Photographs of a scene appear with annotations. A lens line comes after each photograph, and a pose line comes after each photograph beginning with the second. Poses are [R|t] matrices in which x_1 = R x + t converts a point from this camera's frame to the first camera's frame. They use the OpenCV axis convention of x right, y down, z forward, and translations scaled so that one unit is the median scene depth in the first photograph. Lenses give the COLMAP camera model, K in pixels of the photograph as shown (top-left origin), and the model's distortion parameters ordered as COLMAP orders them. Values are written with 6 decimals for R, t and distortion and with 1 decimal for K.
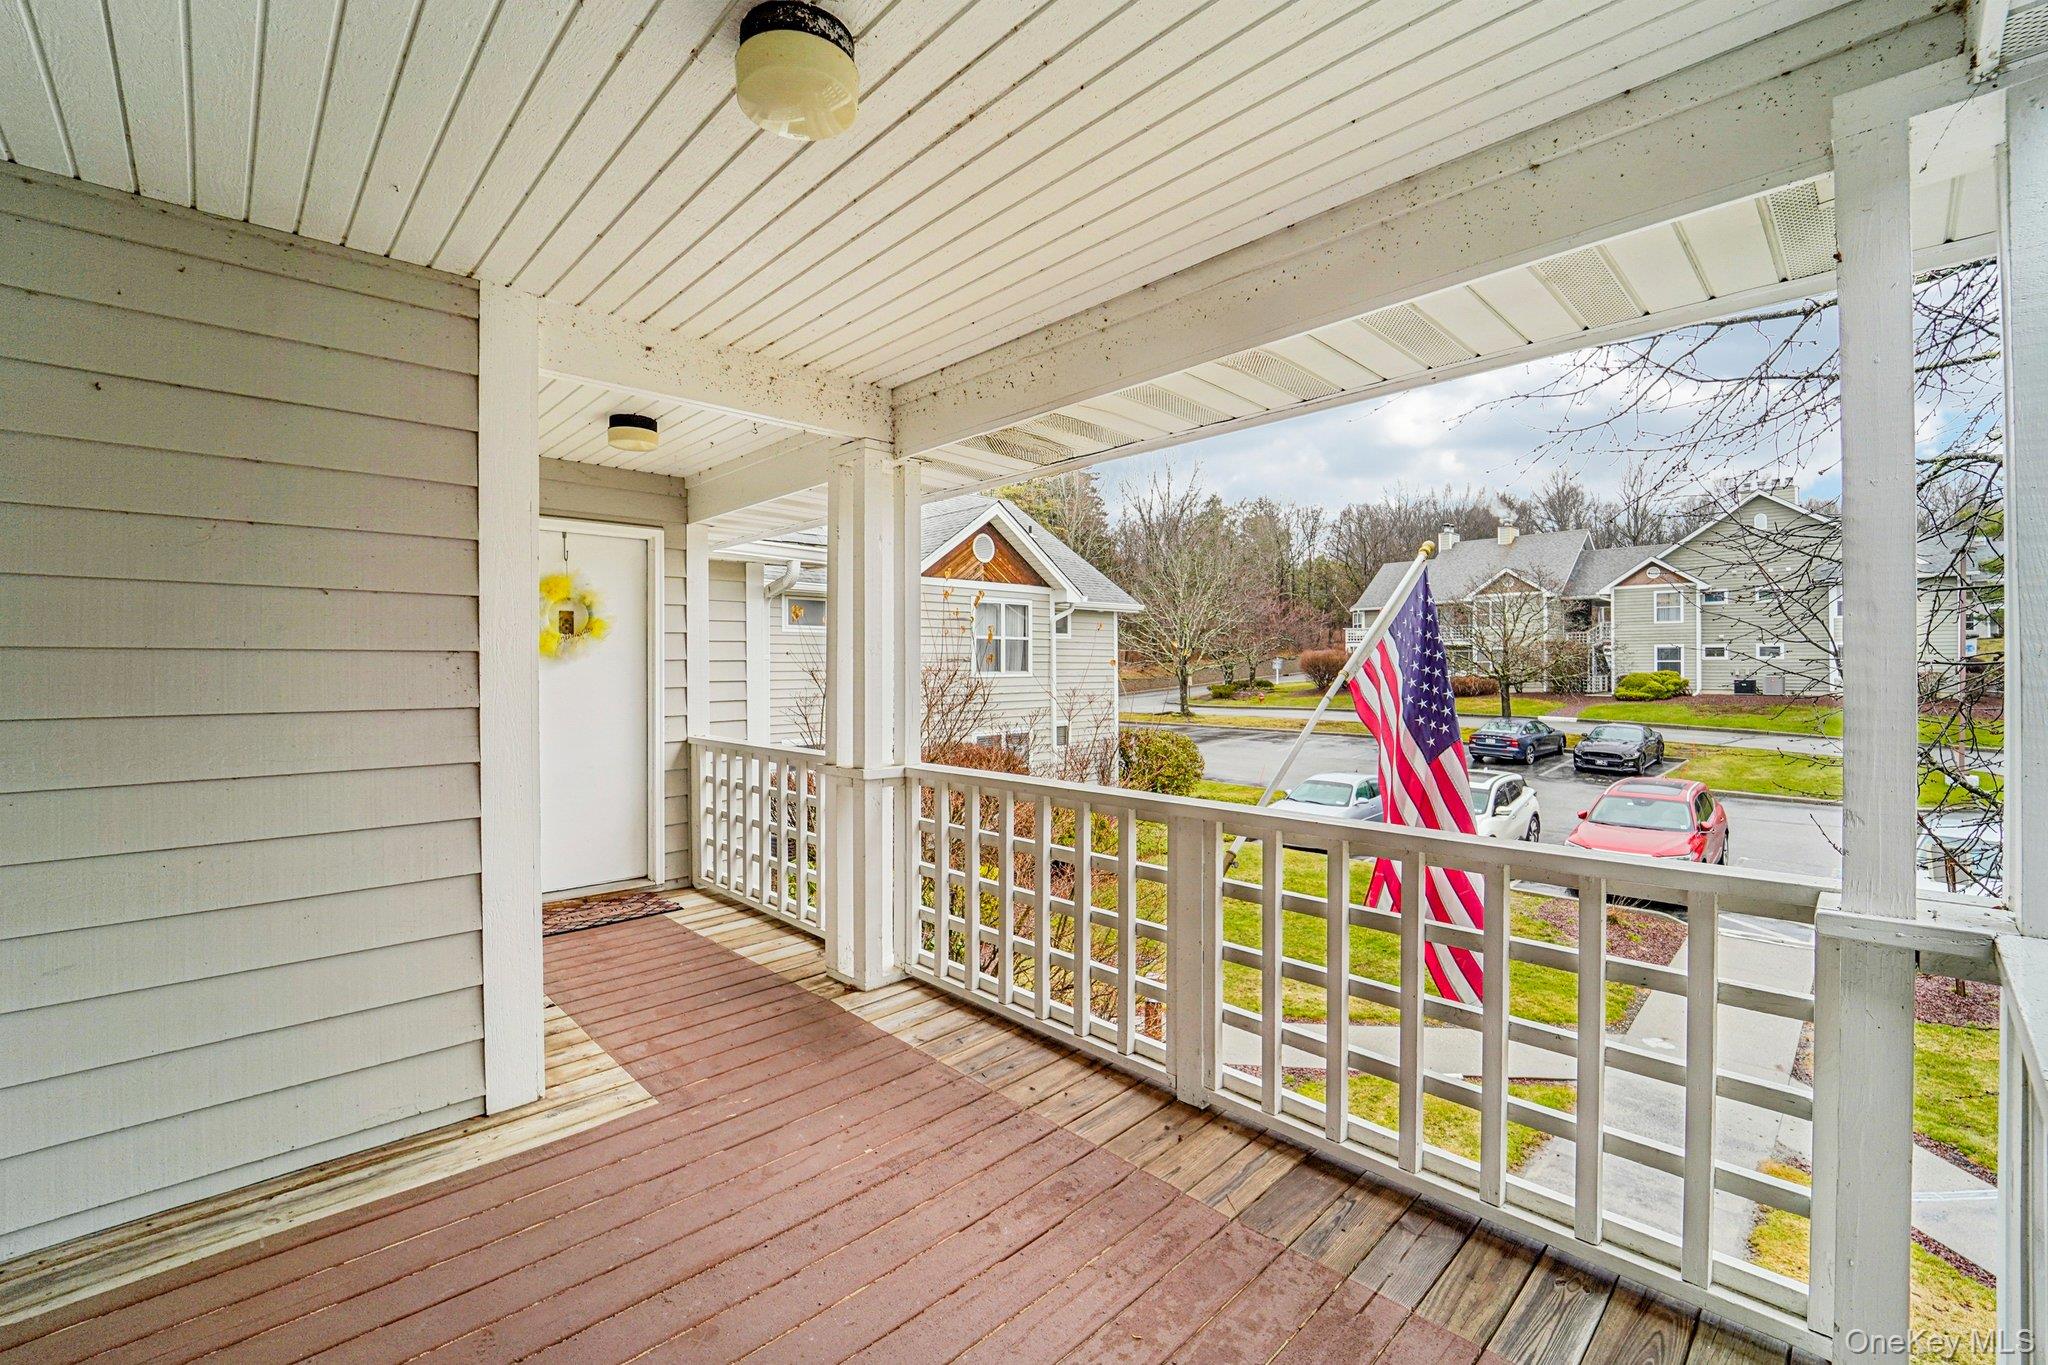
lens RADIAL K [[847.0, 0, 1020.9], [0, 847.0, 681.5], [0, 0, 1]] dist [-0.020743, -0.000680]
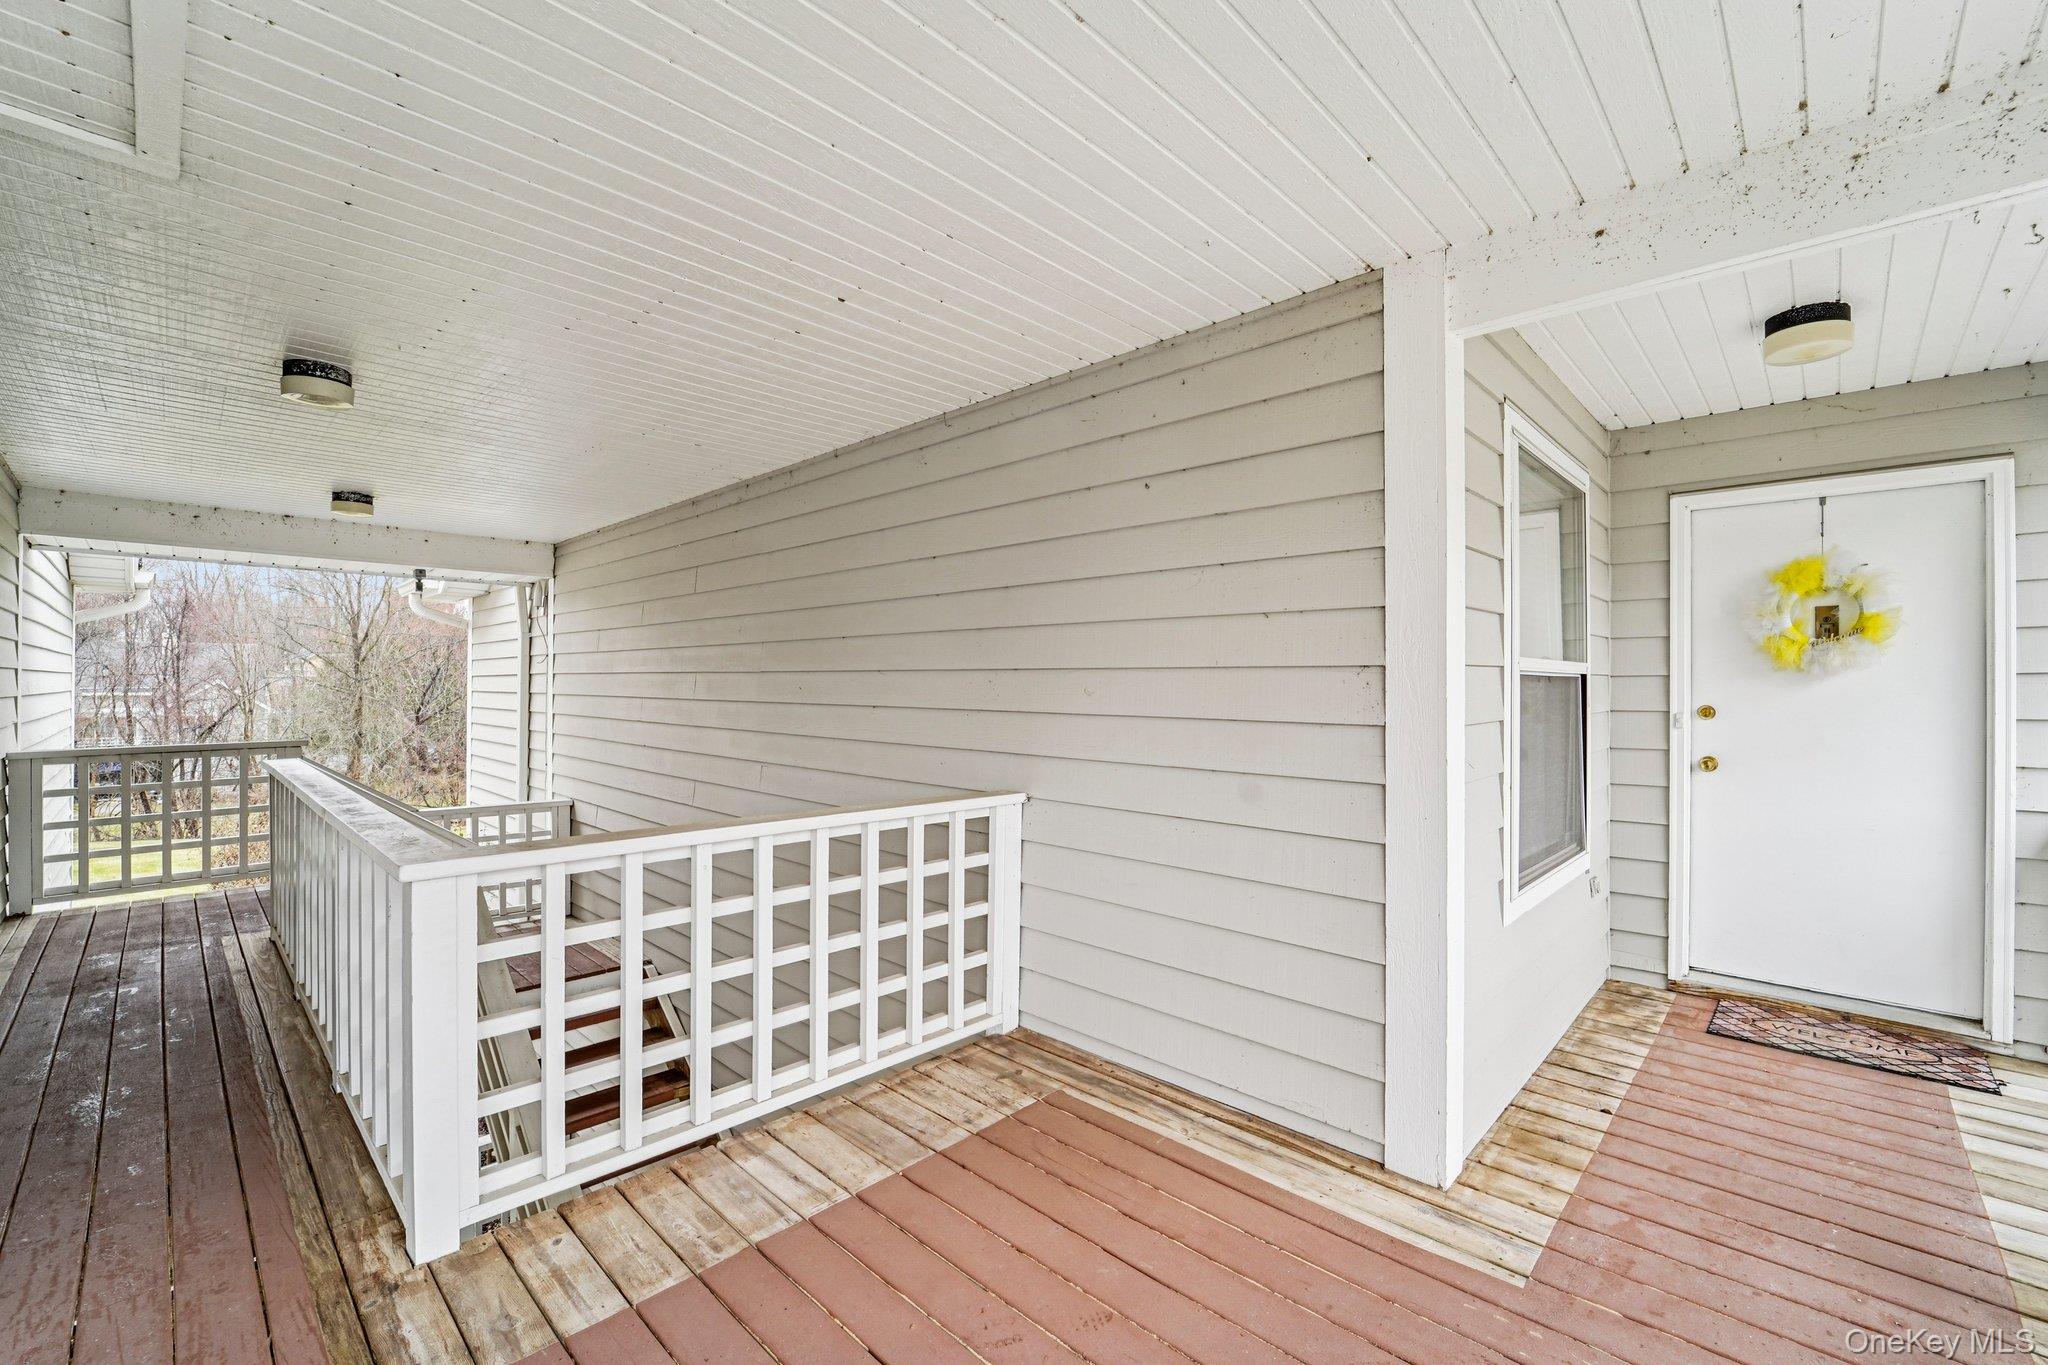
lens RADIAL K [[847.0, 0, 1020.9], [0, 847.0, 681.5], [0, 0, 1]] dist [-0.020743, -0.000680]
pose [[0.043874, -0.001026, -0.999037, 0.233712], [-0.020273, 0.999793, -0.001917, -0.006475], [0.998831, 0.020338, 0.043844, 0.476851]]
